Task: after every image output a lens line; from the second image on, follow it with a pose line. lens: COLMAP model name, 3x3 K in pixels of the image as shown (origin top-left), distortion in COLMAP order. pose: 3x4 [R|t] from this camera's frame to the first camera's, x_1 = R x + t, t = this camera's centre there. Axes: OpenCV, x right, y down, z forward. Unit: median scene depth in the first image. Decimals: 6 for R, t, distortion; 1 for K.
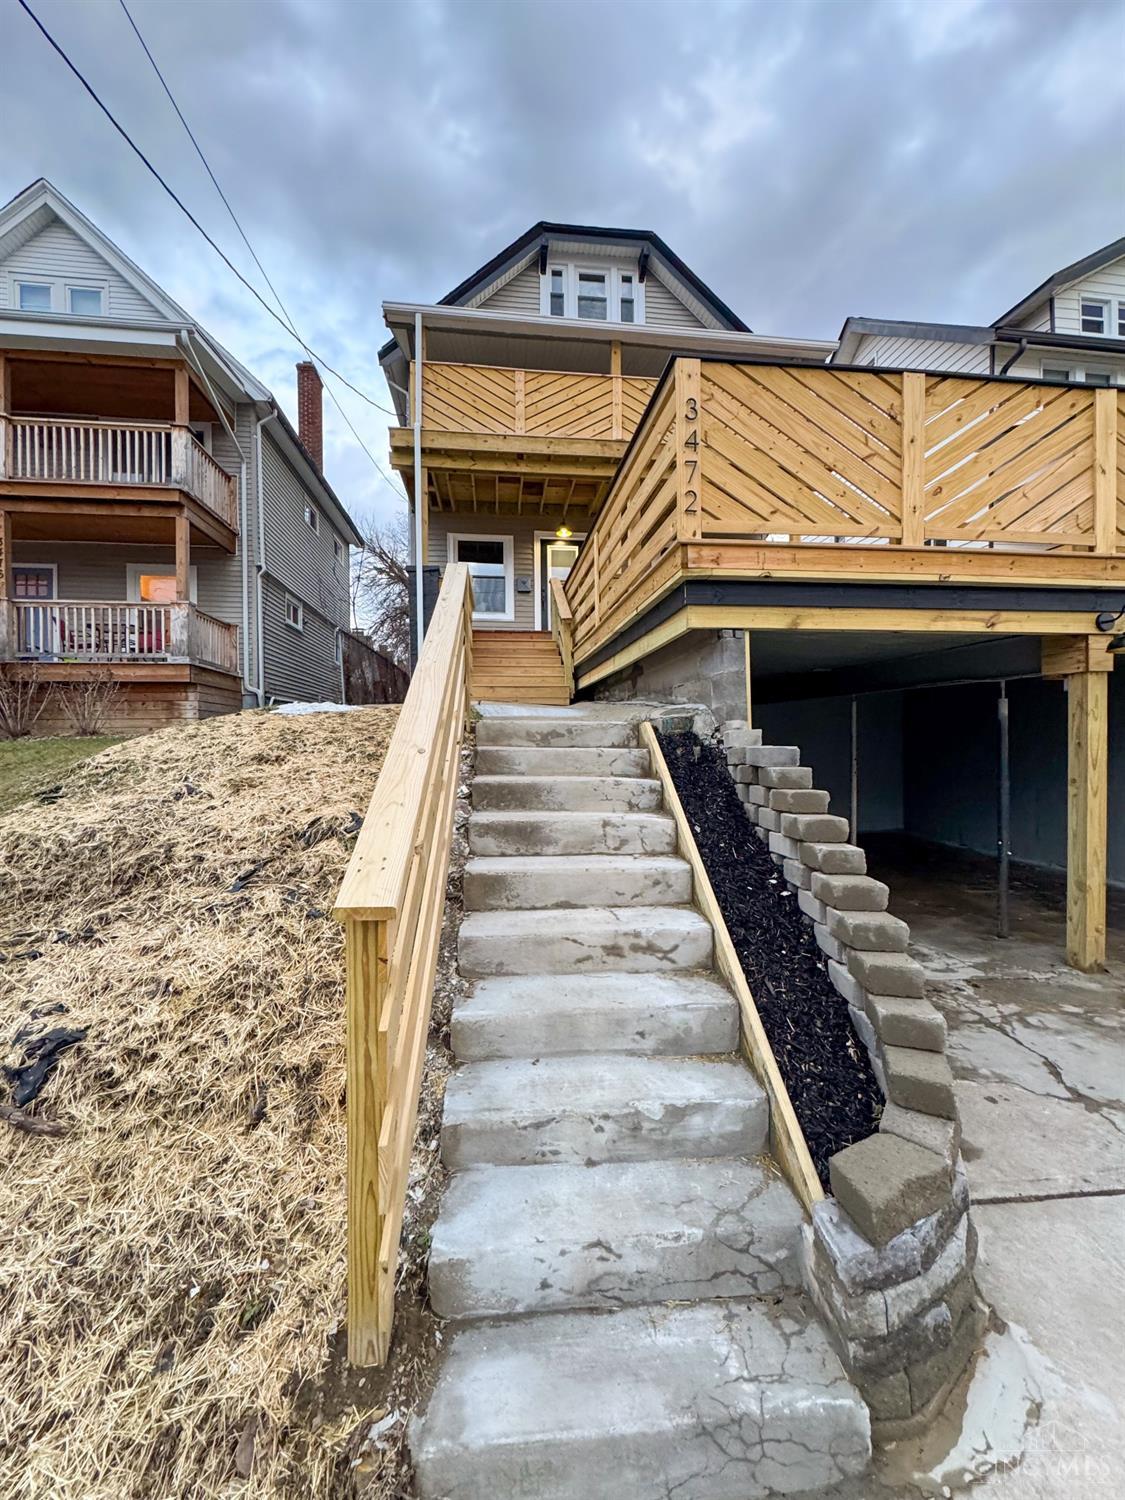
lens RADIAL K [[597.7, 0, 563.9], [0, 597.7, 747.9], [0, 0, 1]] dist [-0.000059, -0.000013]
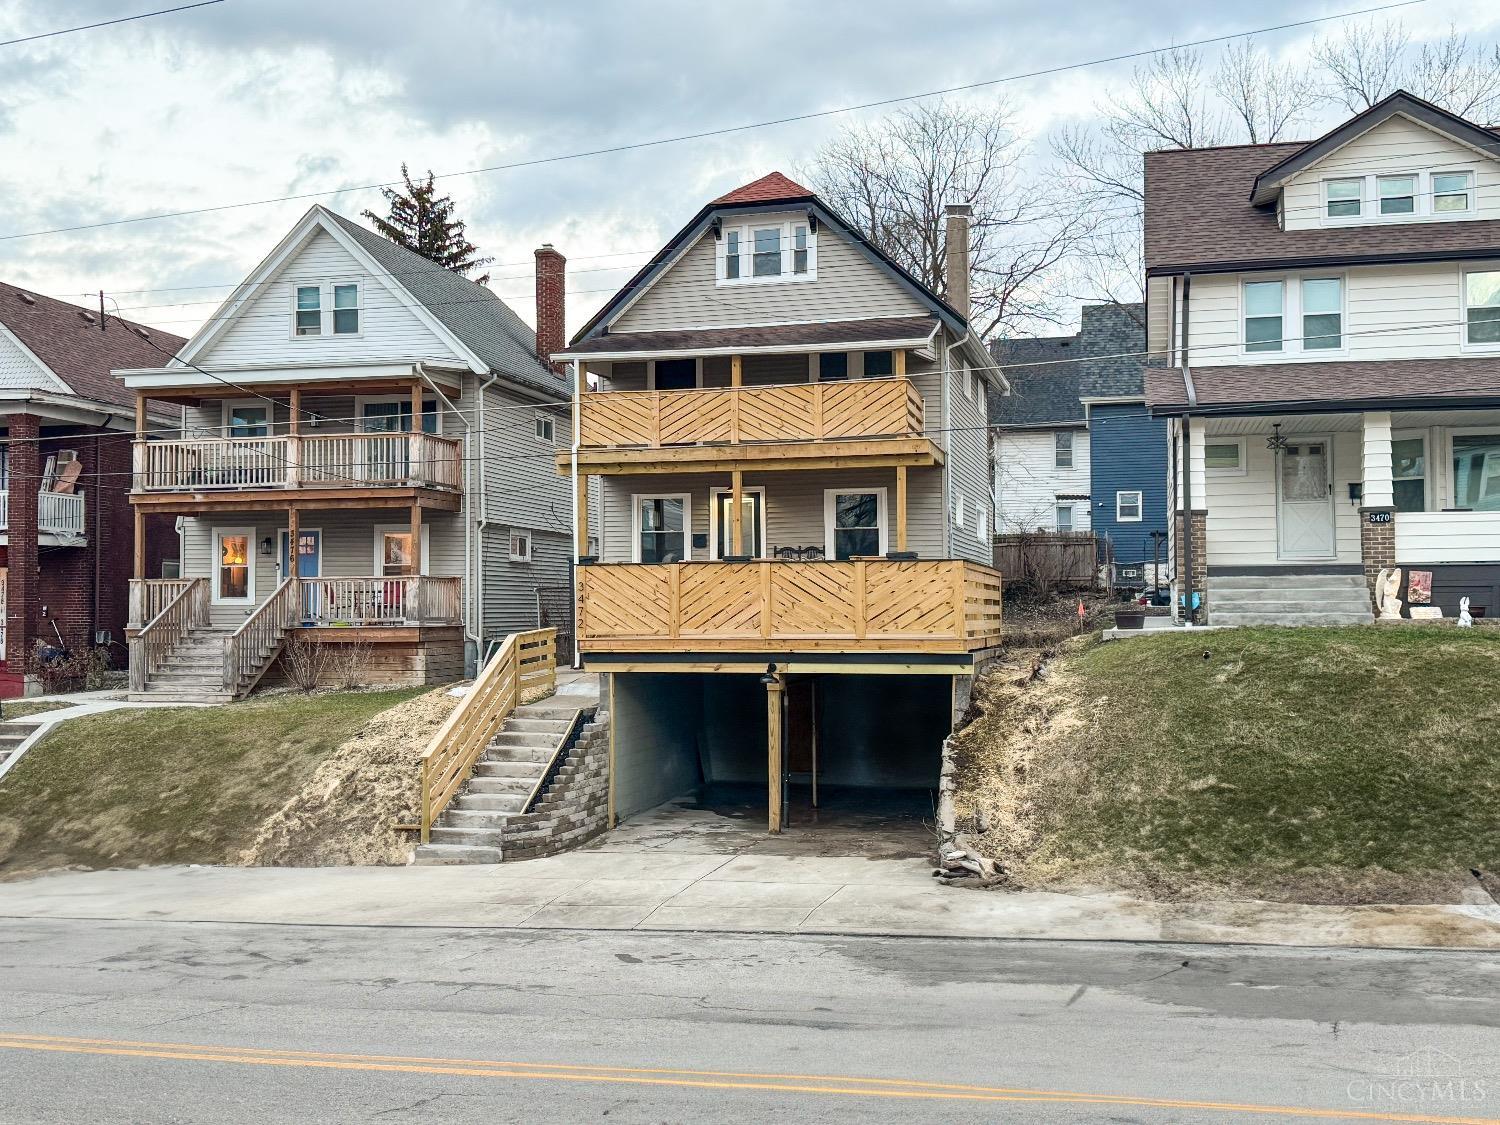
lens RADIAL K [[1591.6, 0, 749.0], [0, 1591.6, 560.2], [0, 0, 1]] dist [0.158533, 0.000960]
pose [[0.928255, -0.008908, -0.371837, 1.214041], [-0.006012, 0.999223, -0.038947, -0.152901], [0.371895, 0.038388, 0.927481, -1.786333]]
